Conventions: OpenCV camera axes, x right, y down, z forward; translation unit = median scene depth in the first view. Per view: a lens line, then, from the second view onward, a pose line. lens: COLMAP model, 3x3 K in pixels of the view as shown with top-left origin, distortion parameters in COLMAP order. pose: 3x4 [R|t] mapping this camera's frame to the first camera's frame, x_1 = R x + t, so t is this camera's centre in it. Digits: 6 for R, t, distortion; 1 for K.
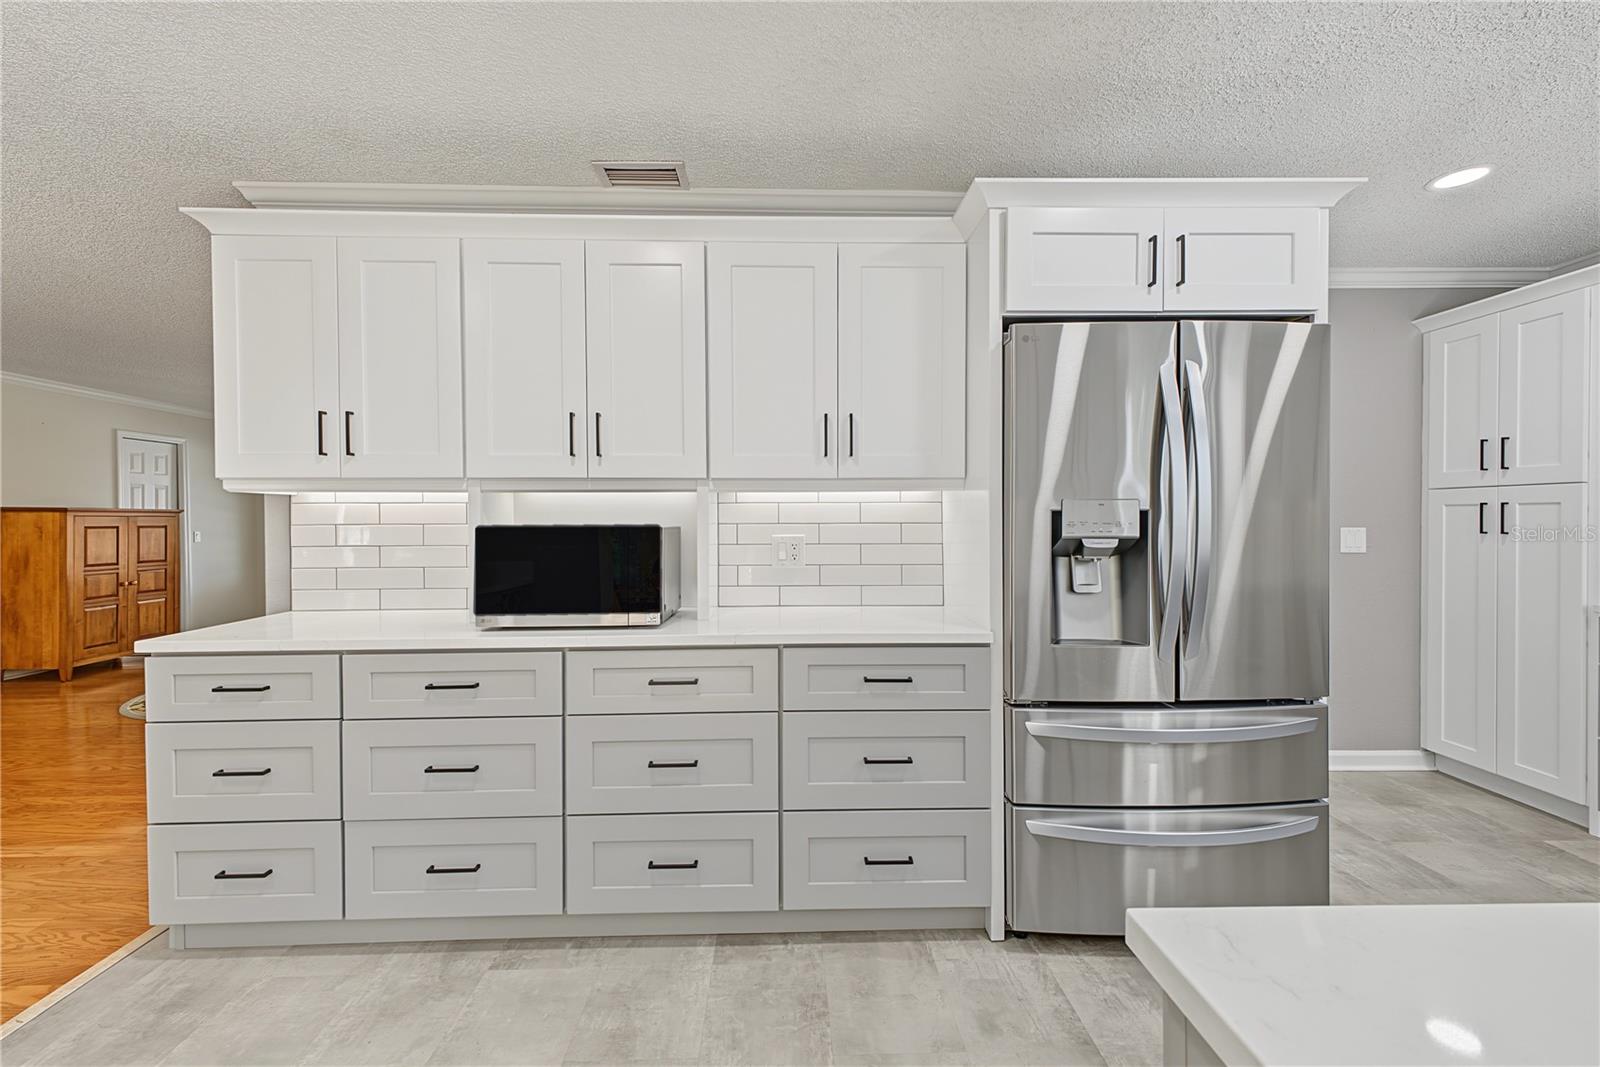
lens RADIAL K [[645.8, 0, 800.5], [0, 645.8, 529.0], [0, 0, 1]] dist [0.008868, -0.000410]
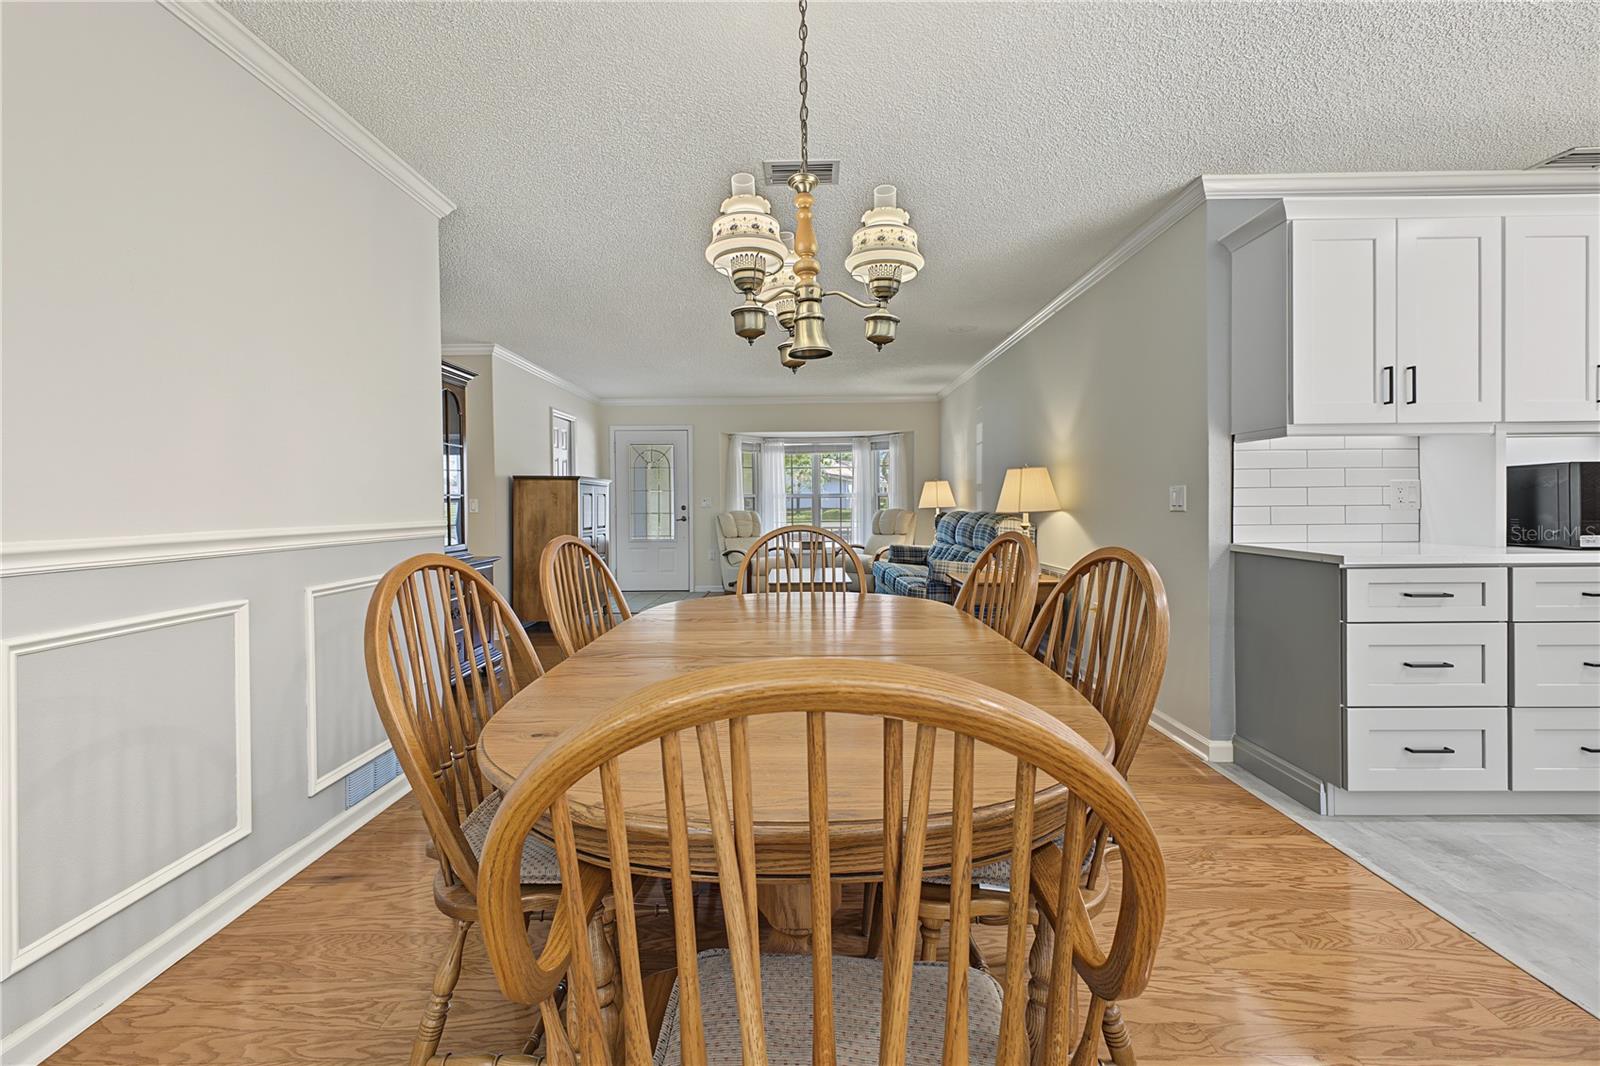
lens RADIAL K [[645.8, 0, 800.5], [0, 645.8, 528.5], [0, 0, 1]] dist [0.008868, -0.000410]
pose [[0.999629, -0.005558, -0.026666, -0.718918], [0.006186, 0.999704, 0.023509, 0.033231], [0.026527, -0.023665, 0.999368, -0.087179]]
